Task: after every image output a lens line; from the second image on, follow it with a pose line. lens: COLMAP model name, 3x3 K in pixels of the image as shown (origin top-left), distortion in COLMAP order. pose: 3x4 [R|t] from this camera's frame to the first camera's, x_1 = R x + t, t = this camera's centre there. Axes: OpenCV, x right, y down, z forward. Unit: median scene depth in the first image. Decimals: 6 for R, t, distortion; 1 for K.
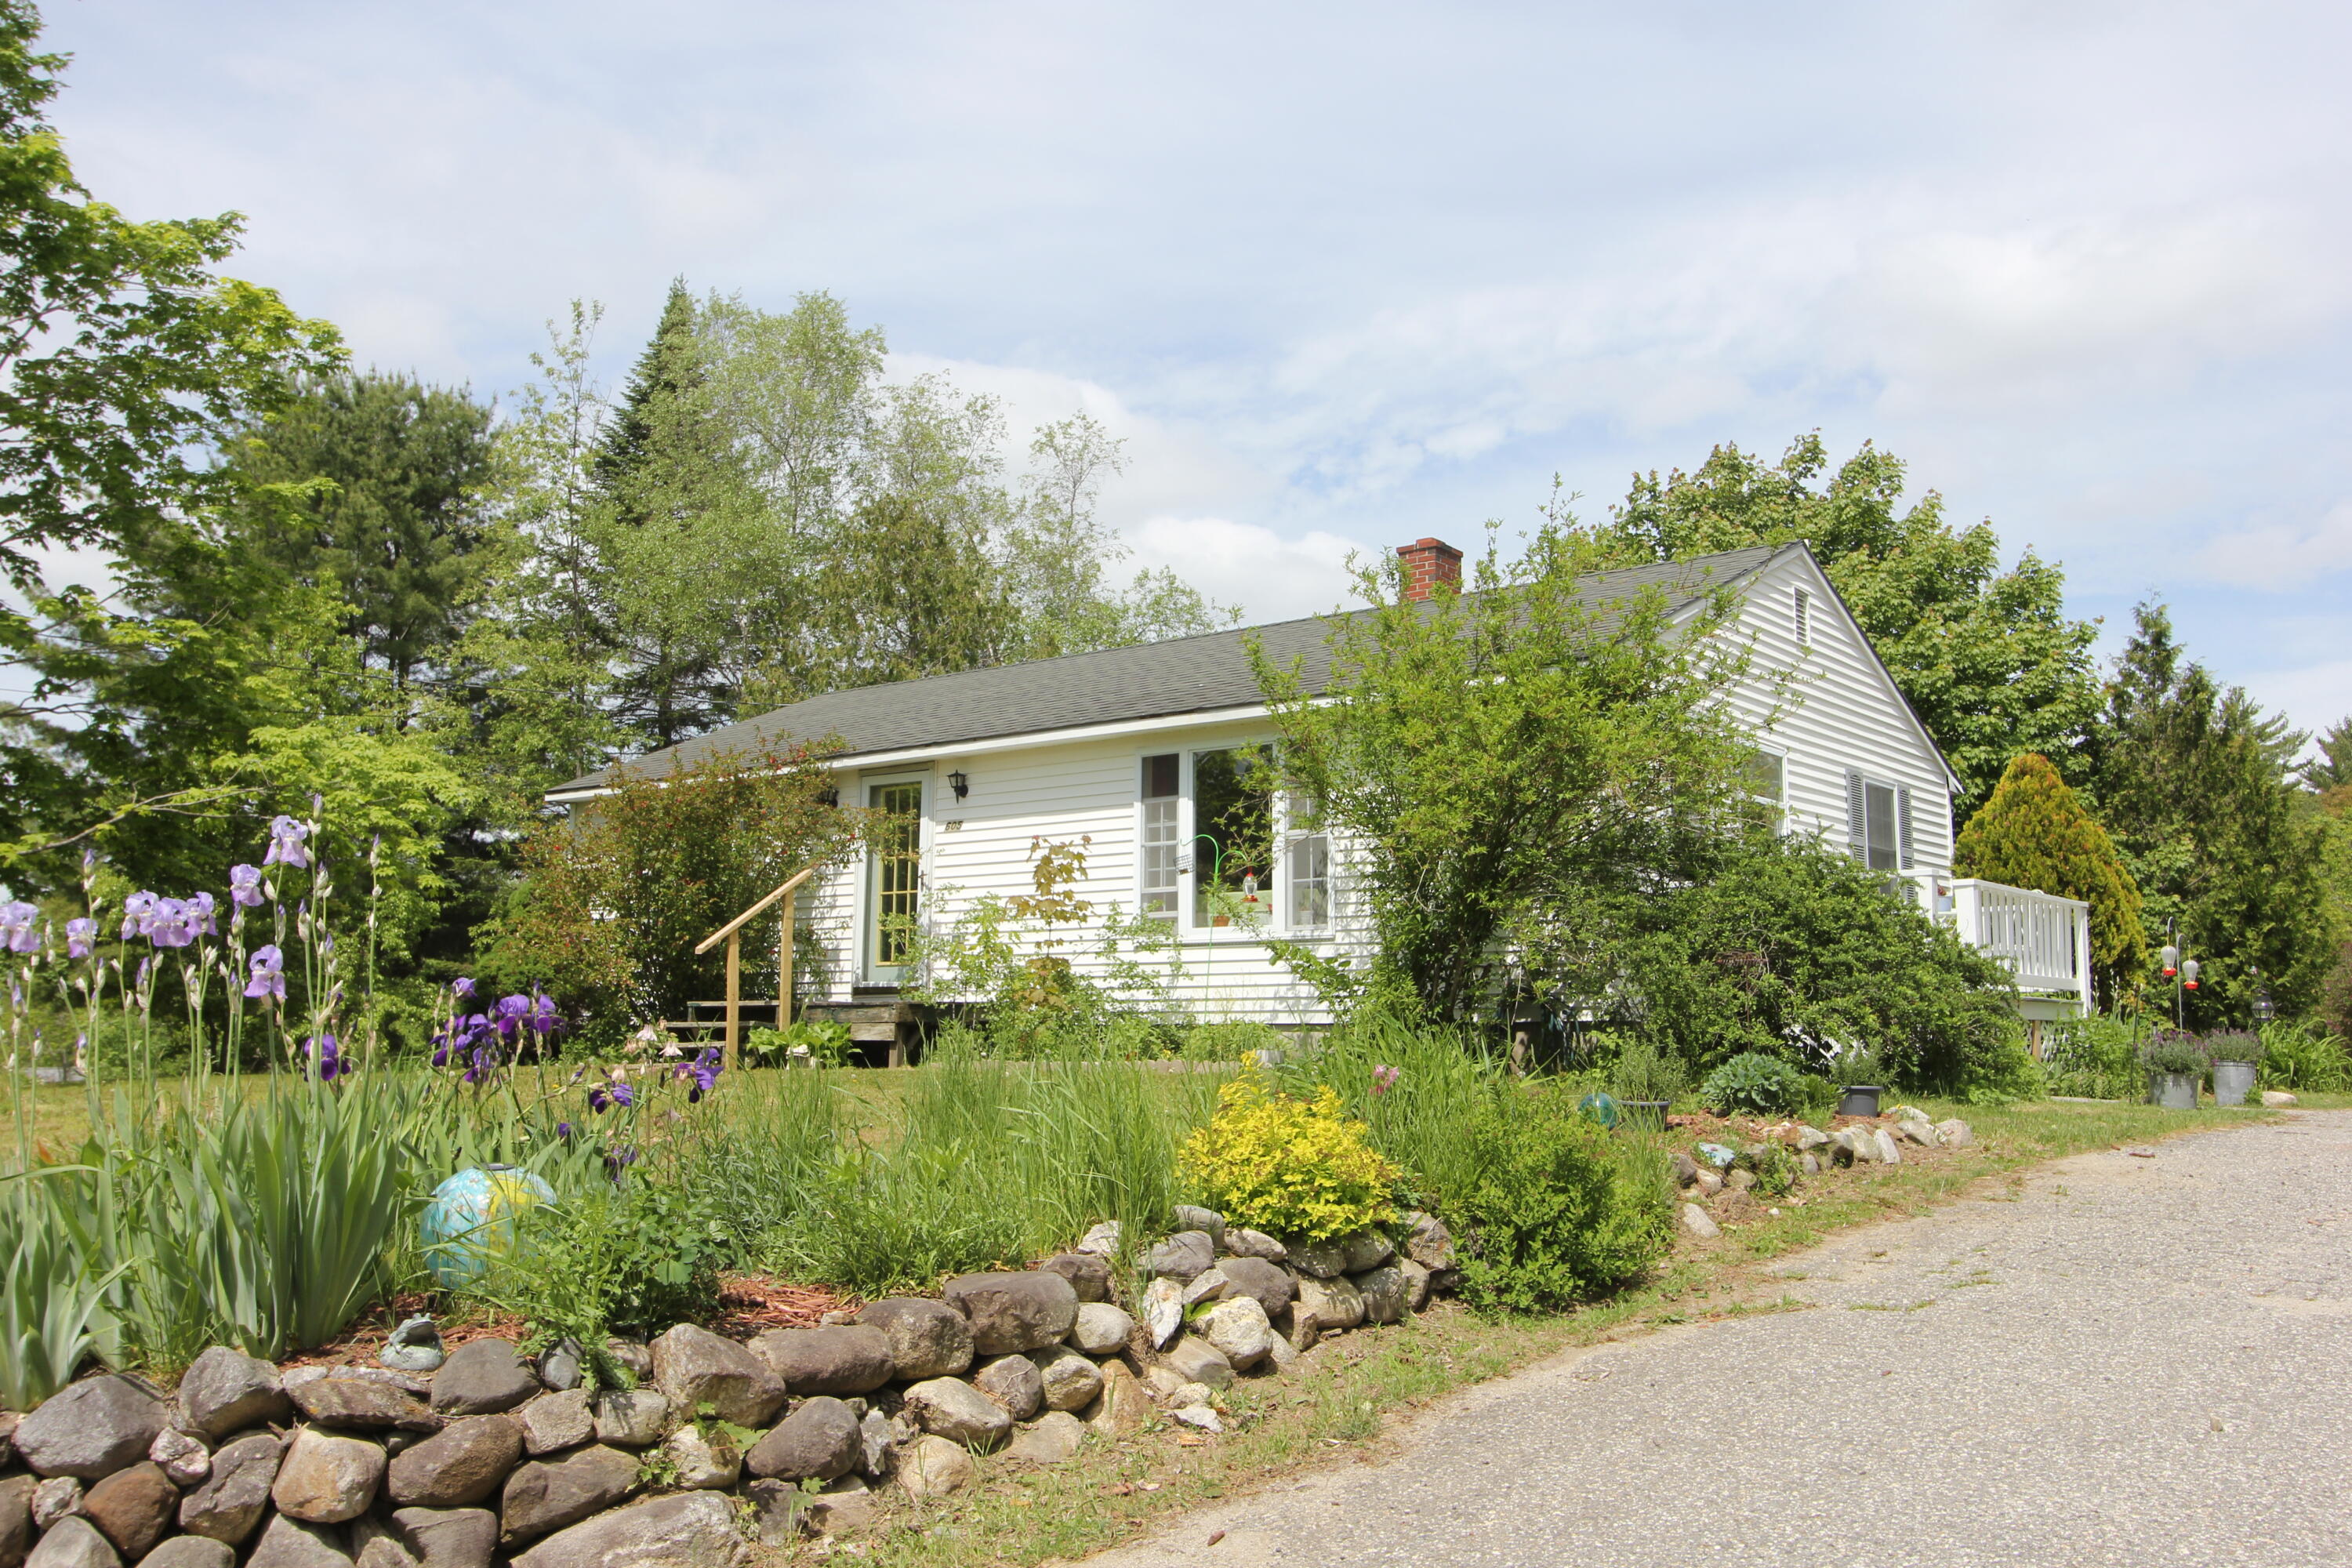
lens RADIAL K [[2043.6, 0, 1153.3], [0, 2043.6, 800.3], [0, 0, 1]] dist [-0.021979, 0.046352]
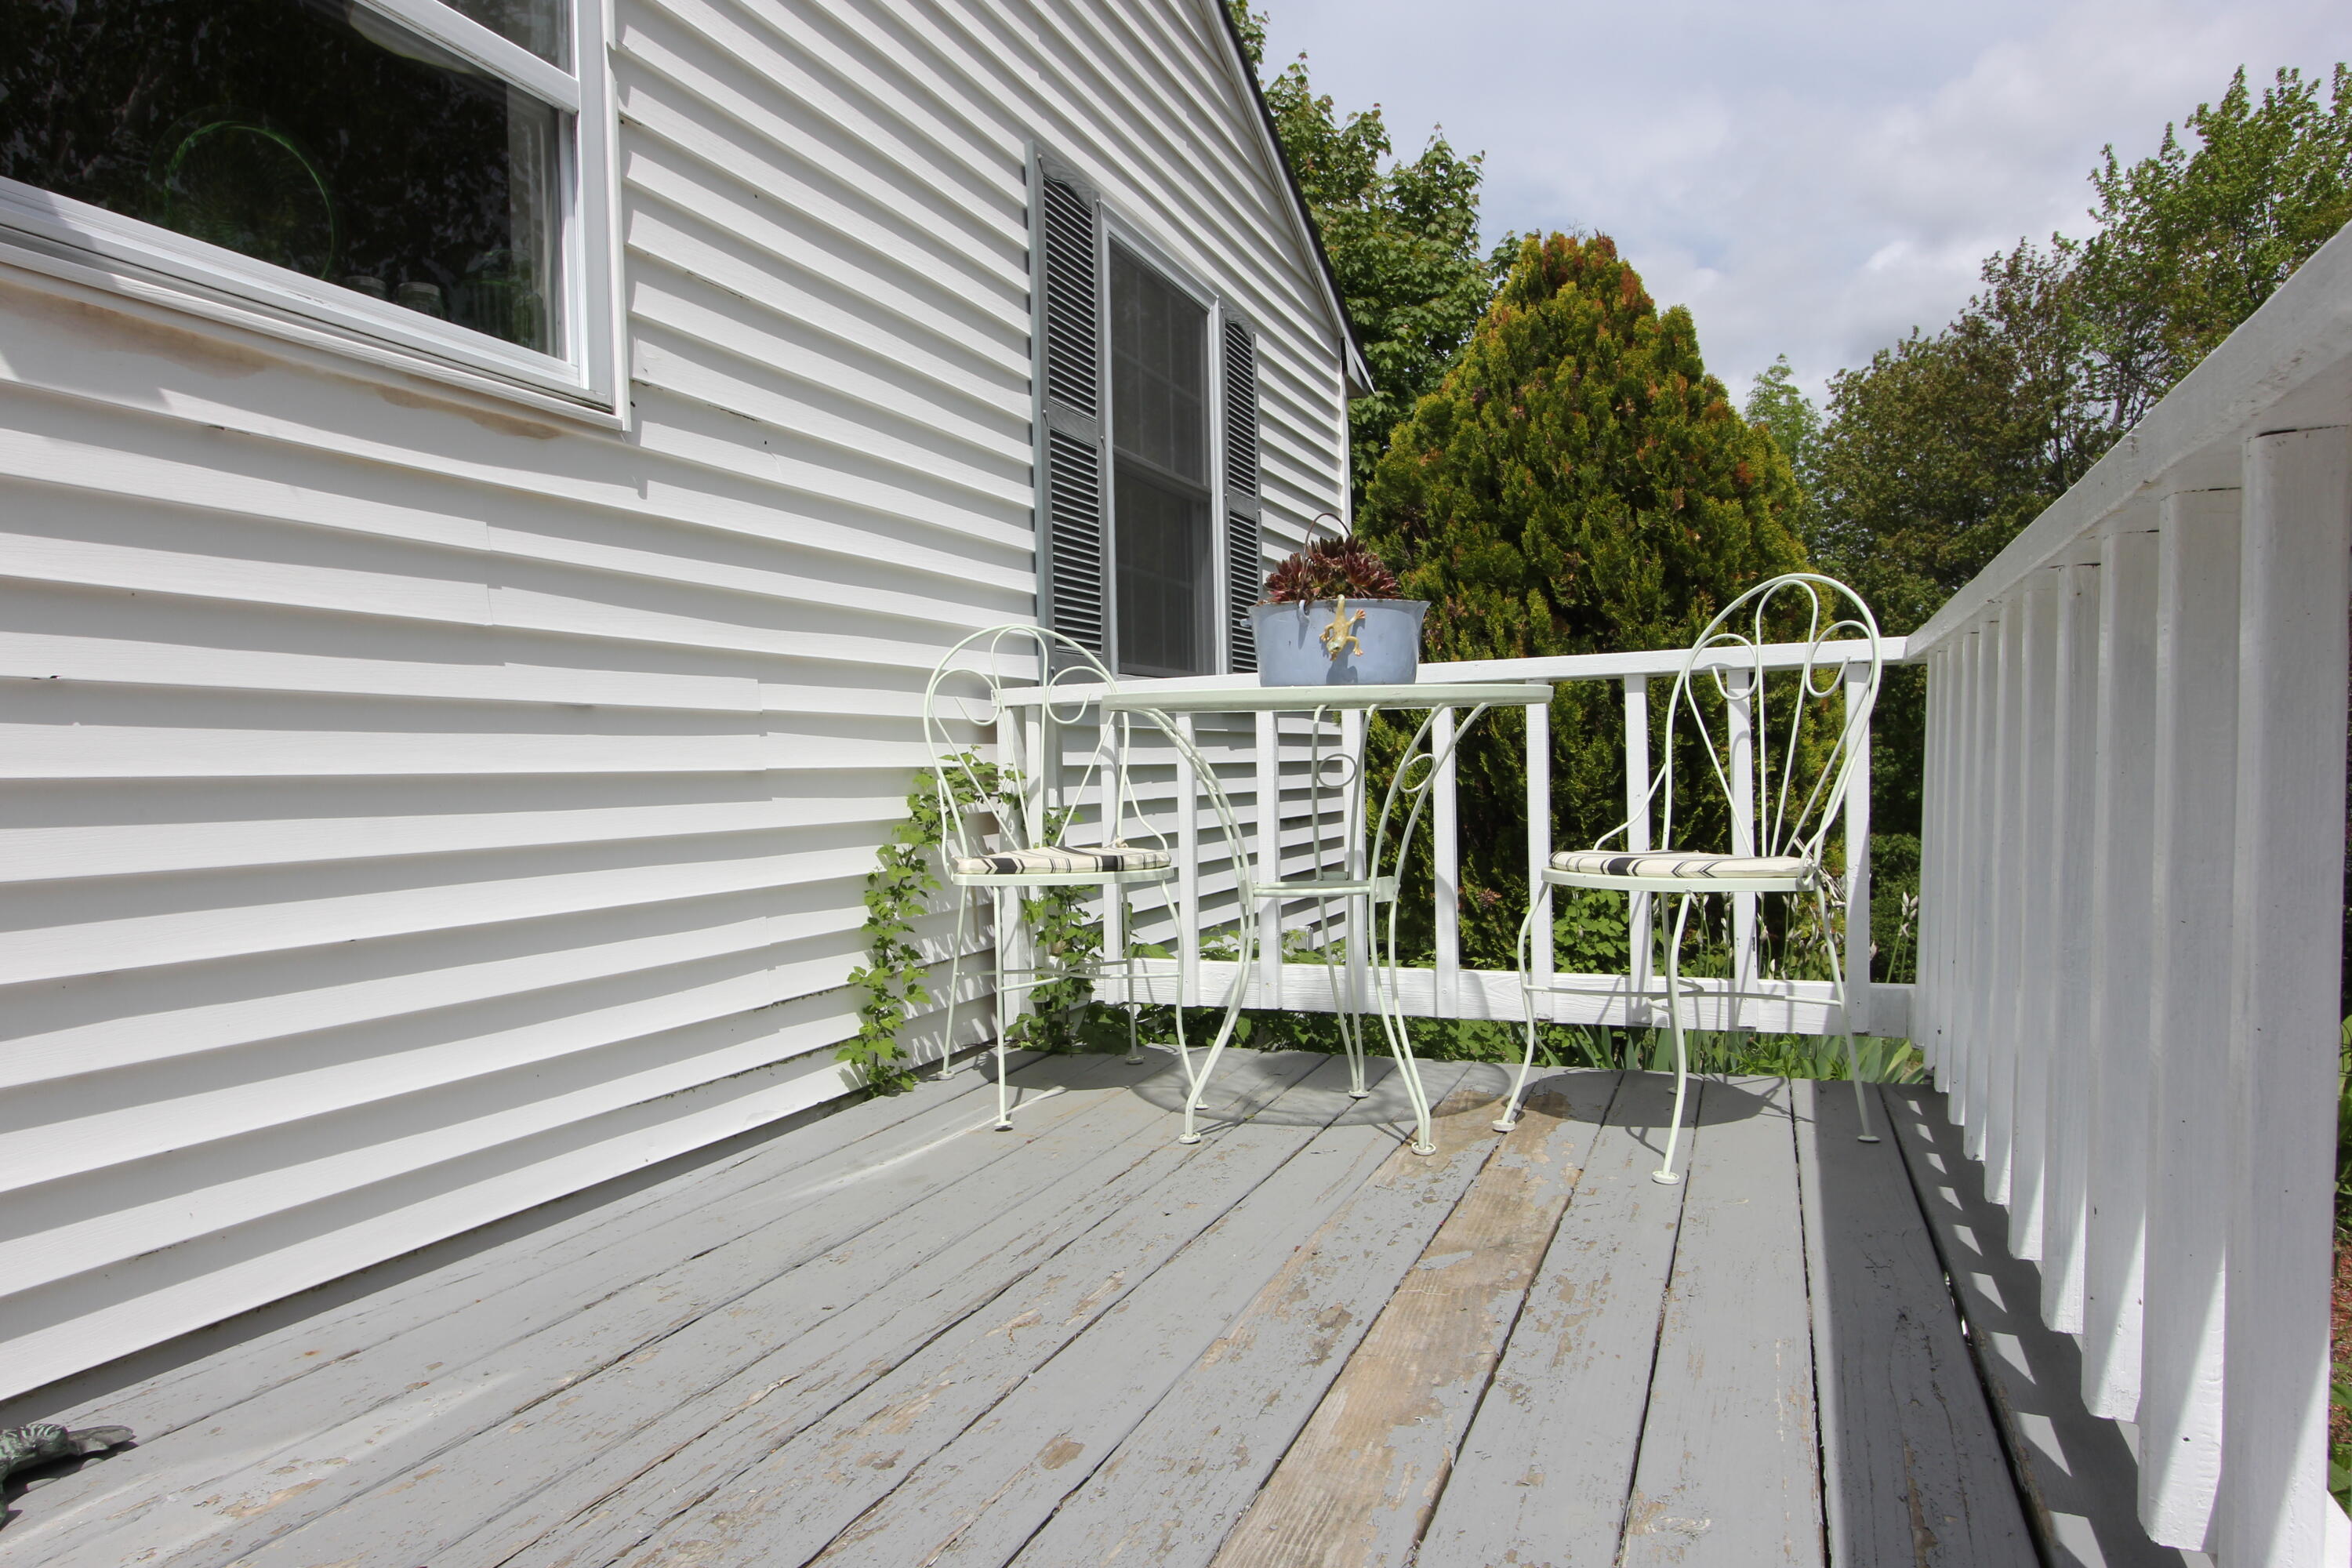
lens RADIAL K [[1480.9, 0, 1170.5], [0, 1480.9, 805.6], [0, 0, 1]] dist [-0.016229, 0.009012]
pose [[0.958312, -0.030368, 0.284104, 0.307644], [-0.012610, 0.988871, 0.148238, 0.043022], [-0.285445, -0.145641, 0.947265, 0.817370]]
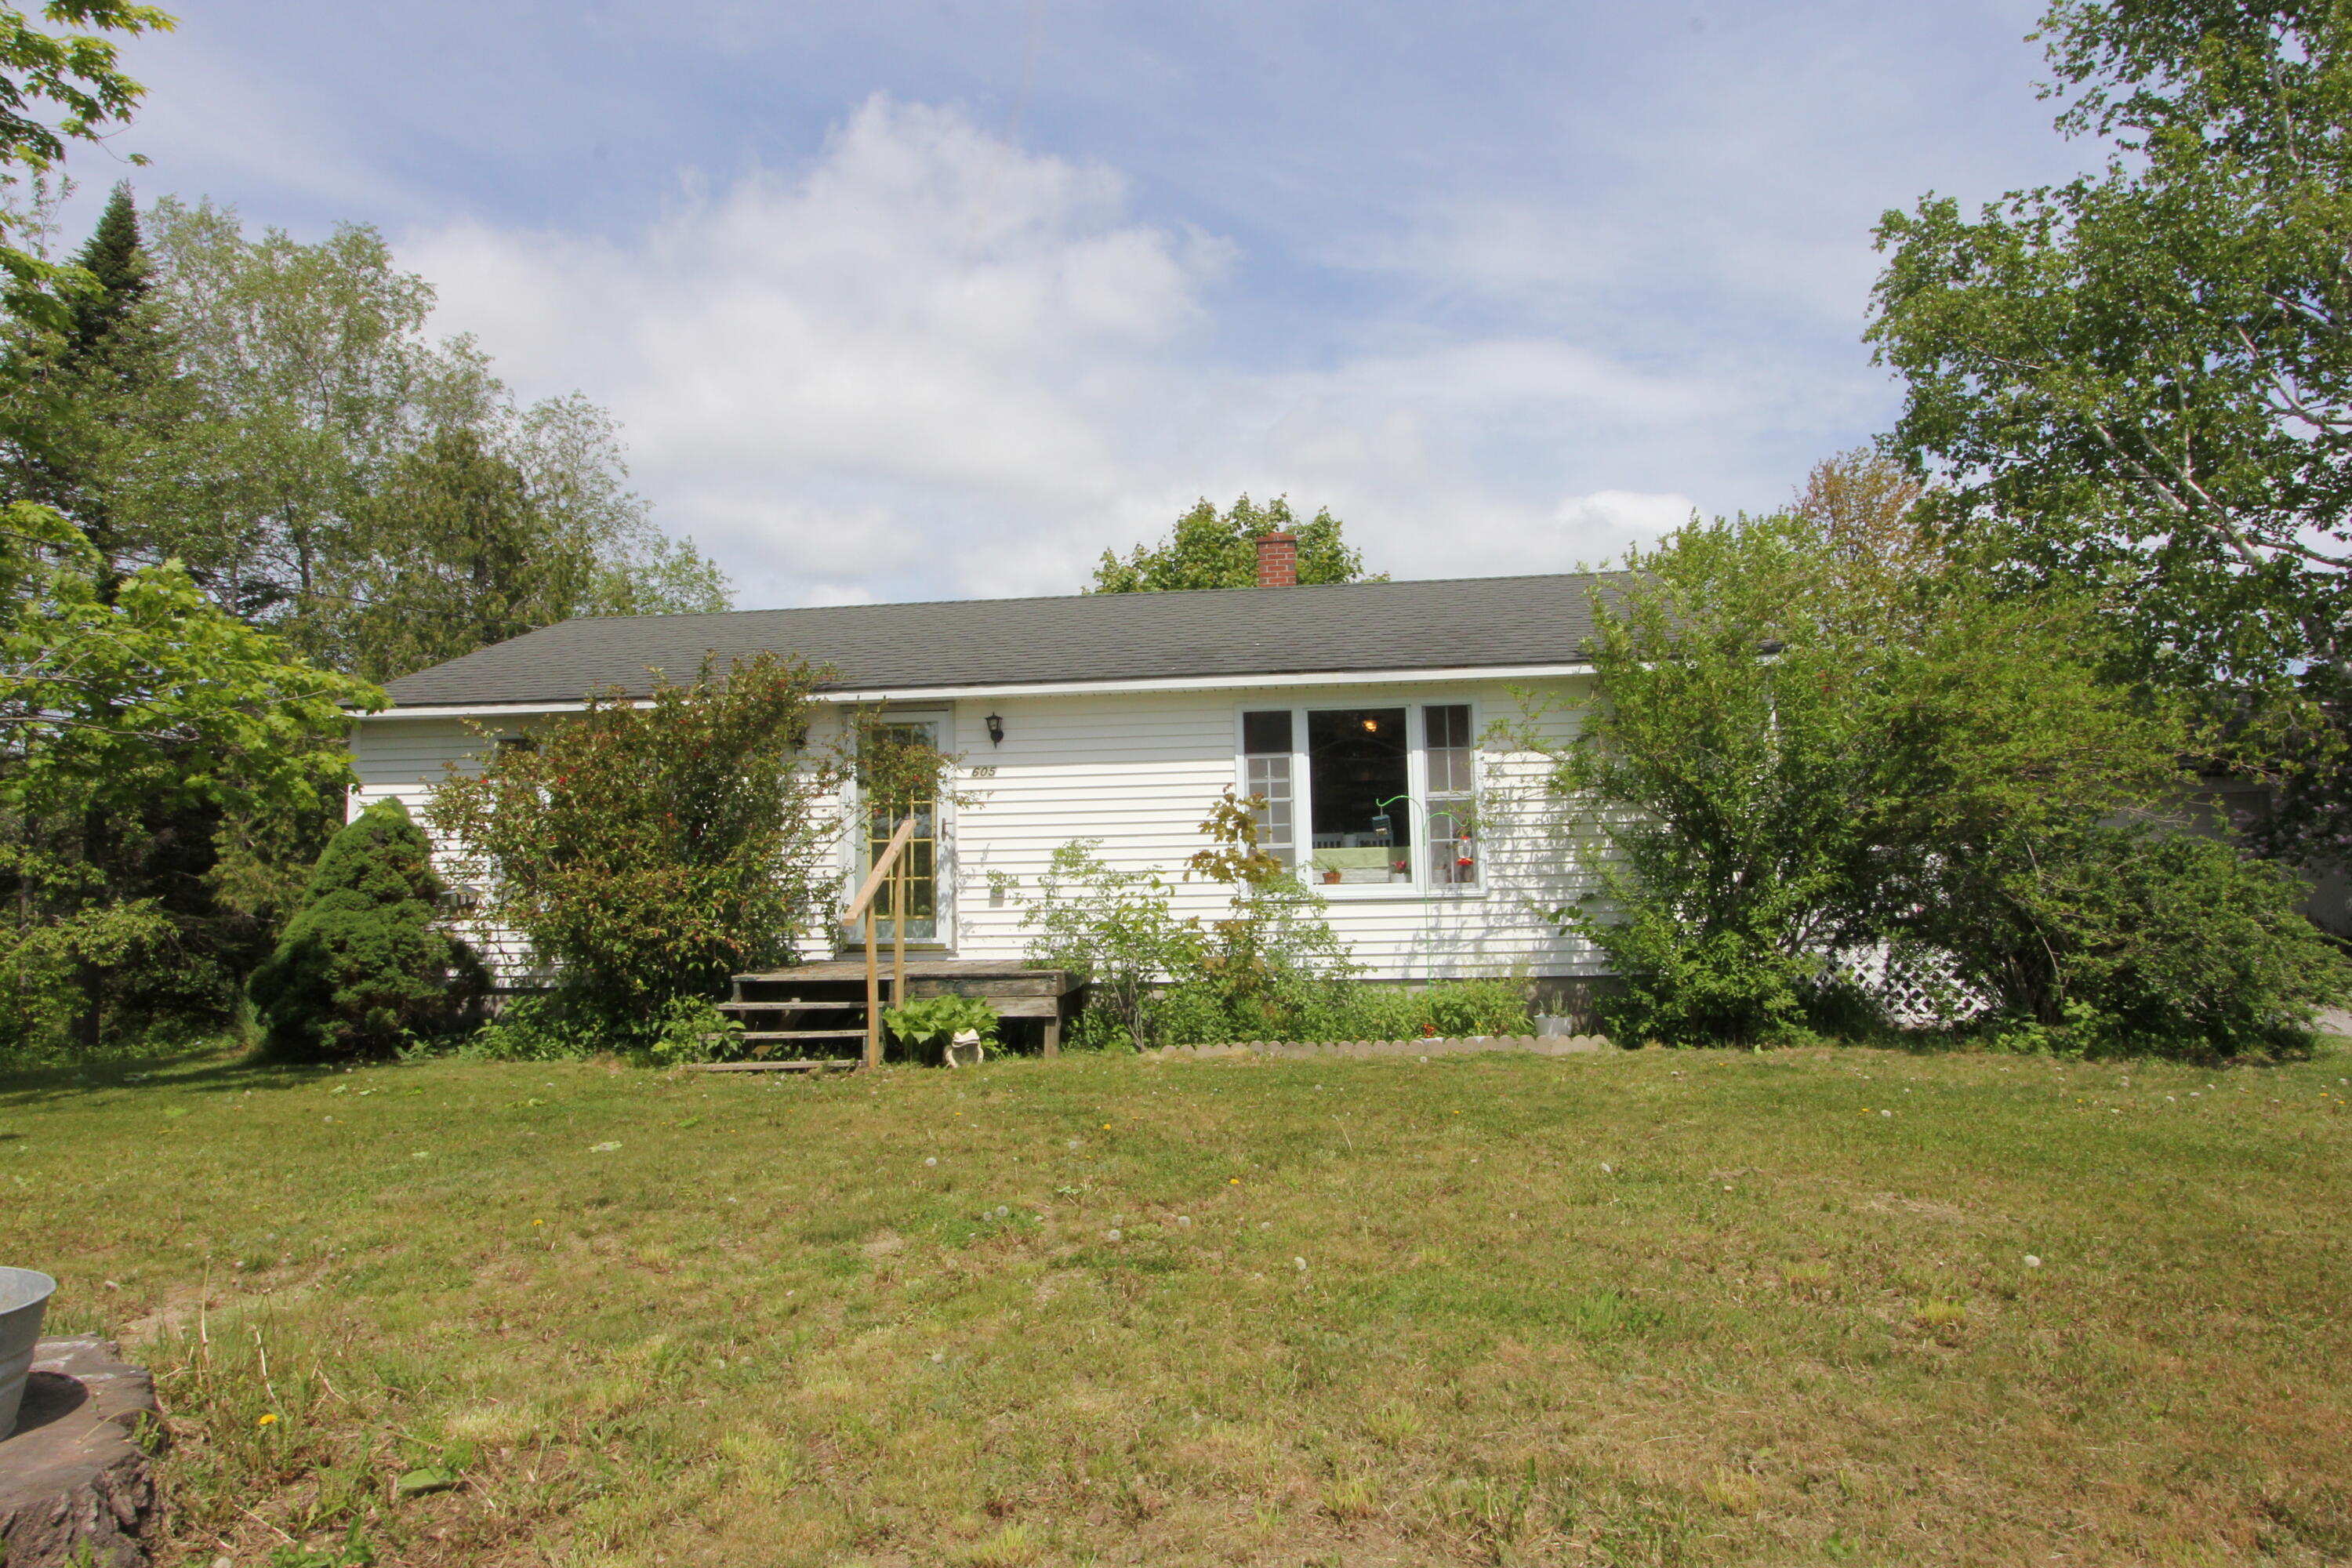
lens RADIAL K [[1327.2, 0, 1158.0], [0, 1327.2, 830.6], [0, 0, 1]] dist [-0.024112, 0.007529]
pose [[0.843838, 0.007640, 0.536543, -0.372832], [-0.041813, 0.997795, 0.051554, 0.005028], [-0.534966, -0.065937, 0.842296, 0.459716]]
